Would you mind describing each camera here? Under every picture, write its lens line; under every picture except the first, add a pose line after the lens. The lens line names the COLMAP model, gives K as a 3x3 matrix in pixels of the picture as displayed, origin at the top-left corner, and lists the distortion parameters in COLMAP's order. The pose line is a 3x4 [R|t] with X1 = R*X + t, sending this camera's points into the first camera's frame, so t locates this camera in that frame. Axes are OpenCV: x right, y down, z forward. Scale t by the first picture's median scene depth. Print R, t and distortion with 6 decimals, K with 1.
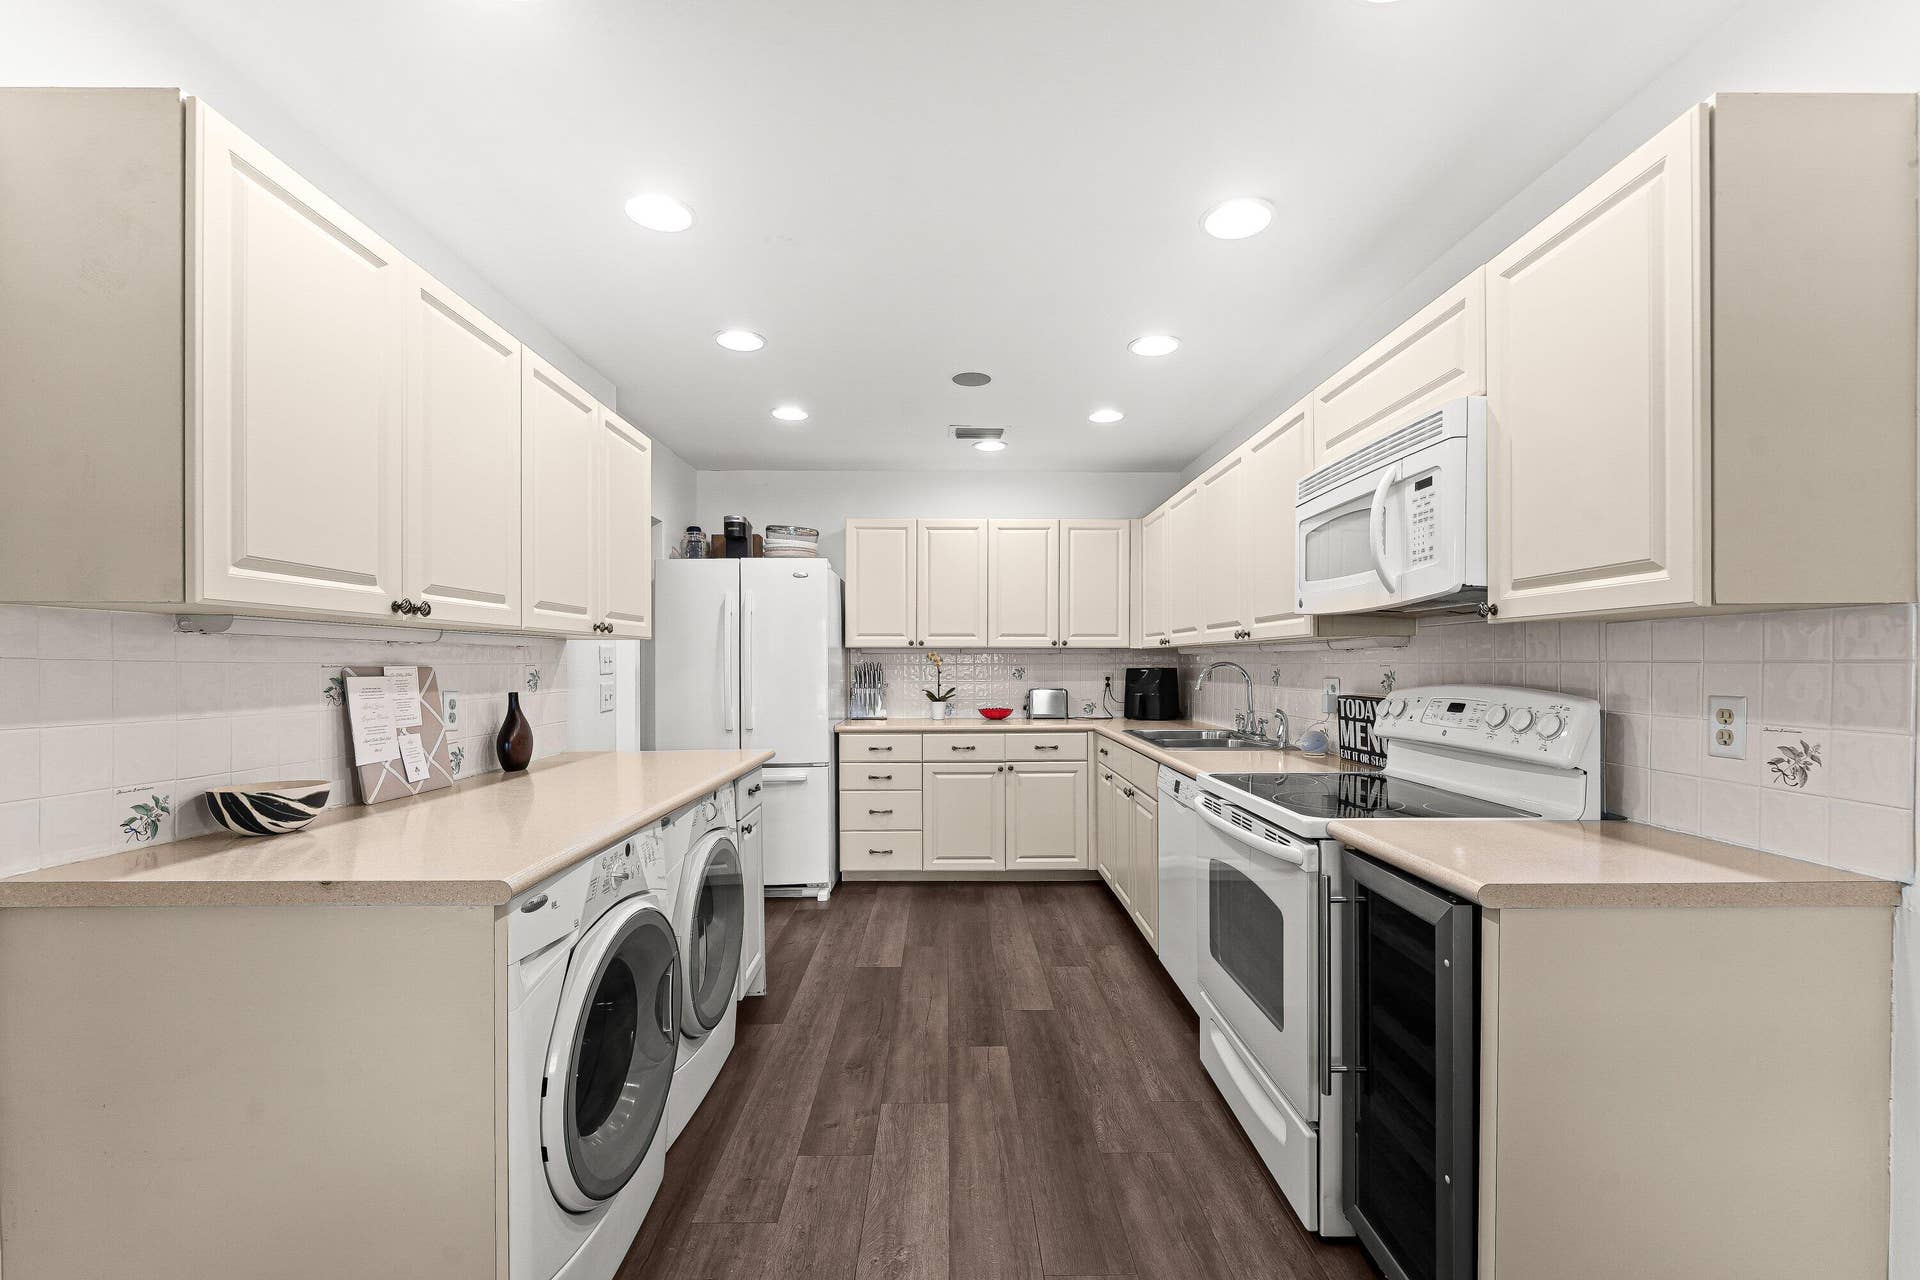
lens RADIAL K [[791.9, 0, 954.4], [0, 791.9, 656.6], [0, 0, 1]] dist [0.001451, -0.000155]
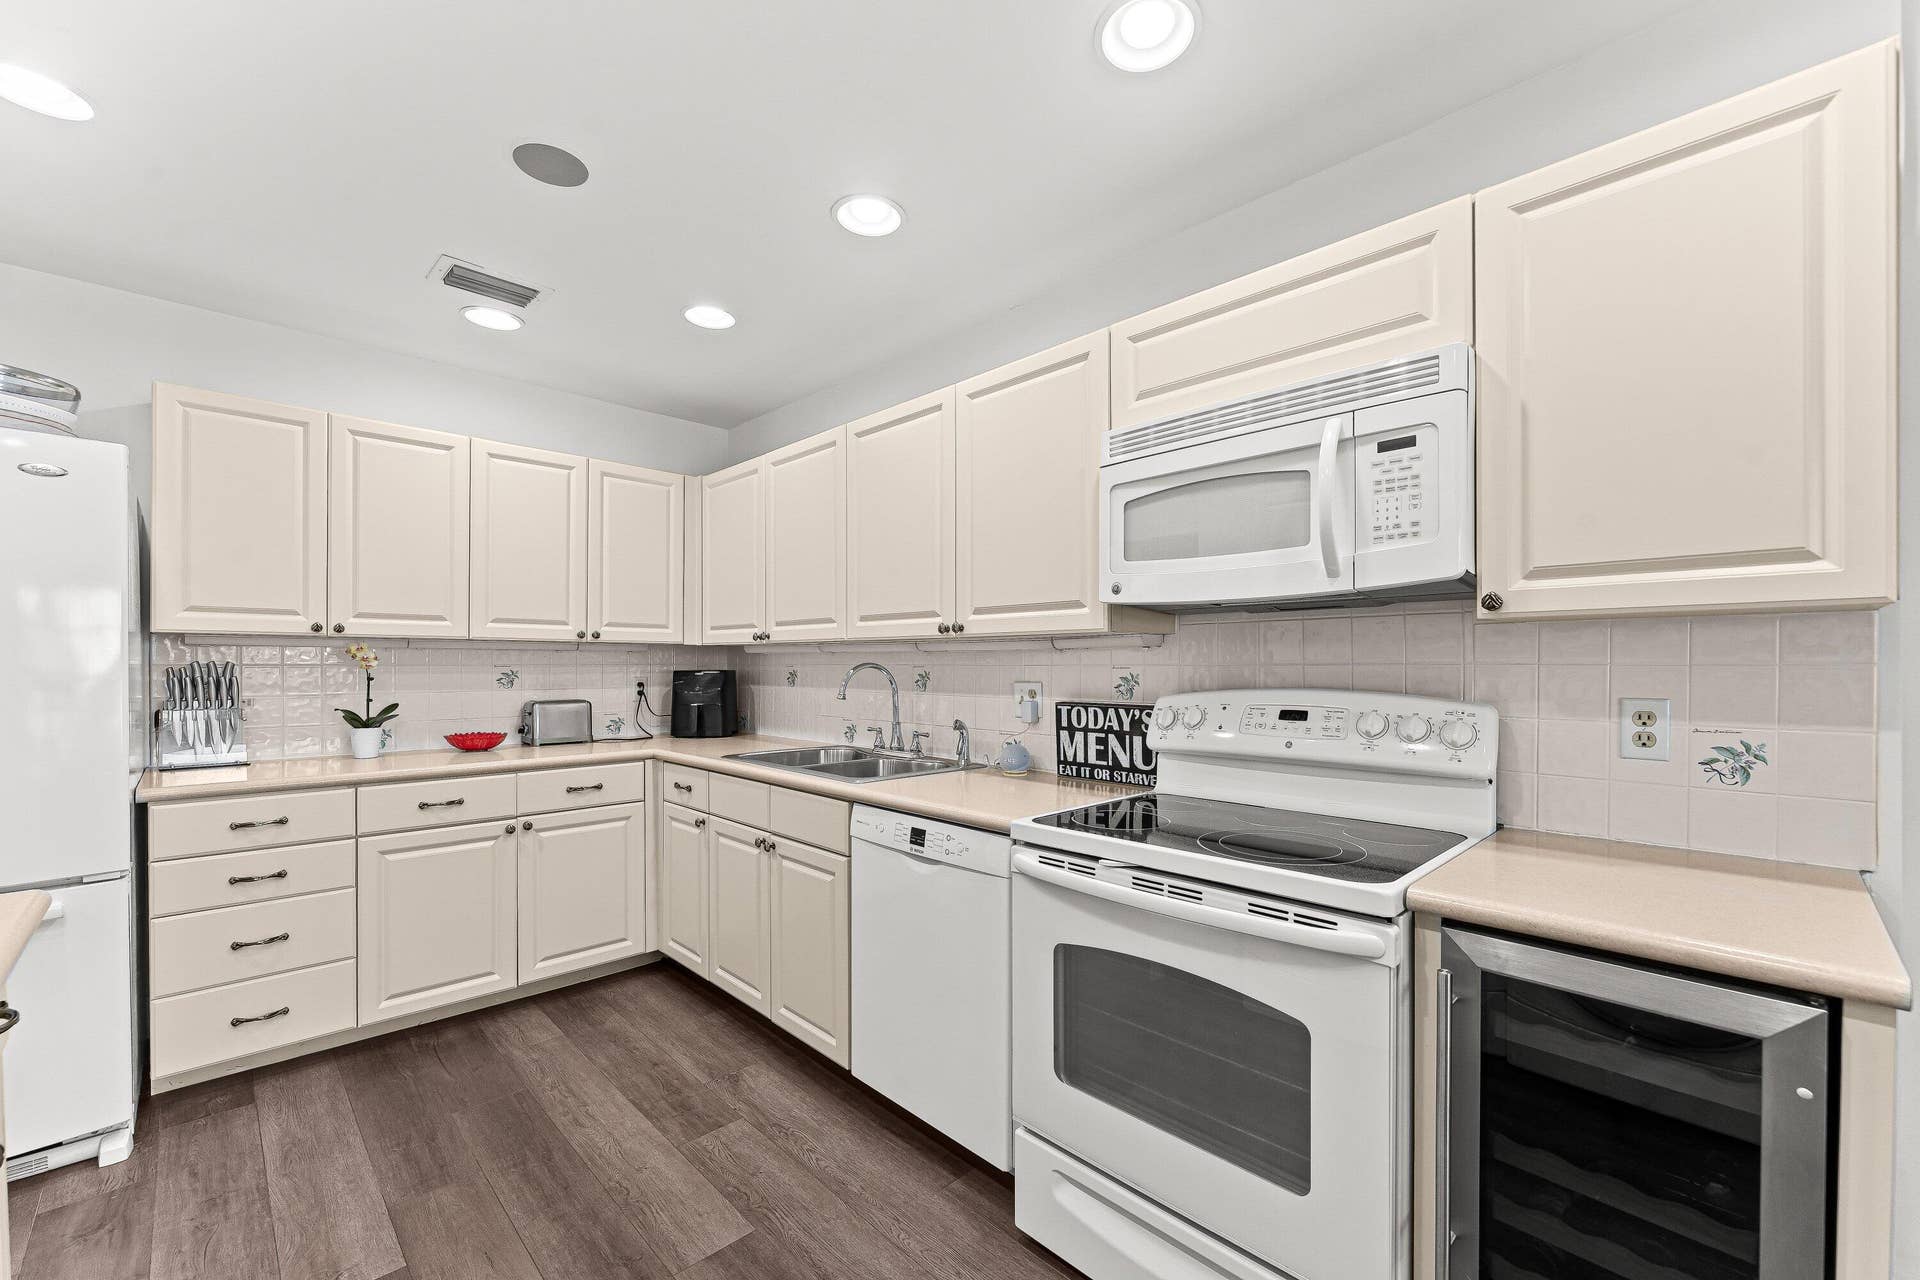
lens RADIAL K [[791.9, 0, 954.4], [0, 791.9, 656.6], [0, 0, 1]] dist [0.001451, -0.000155]
pose [[0.730048, 0.007879, 0.683351, -0.153311], [-0.007270, 0.999966, -0.003763, 0.003123], [-0.683357, -0.002221, 0.730081, 0.375772]]
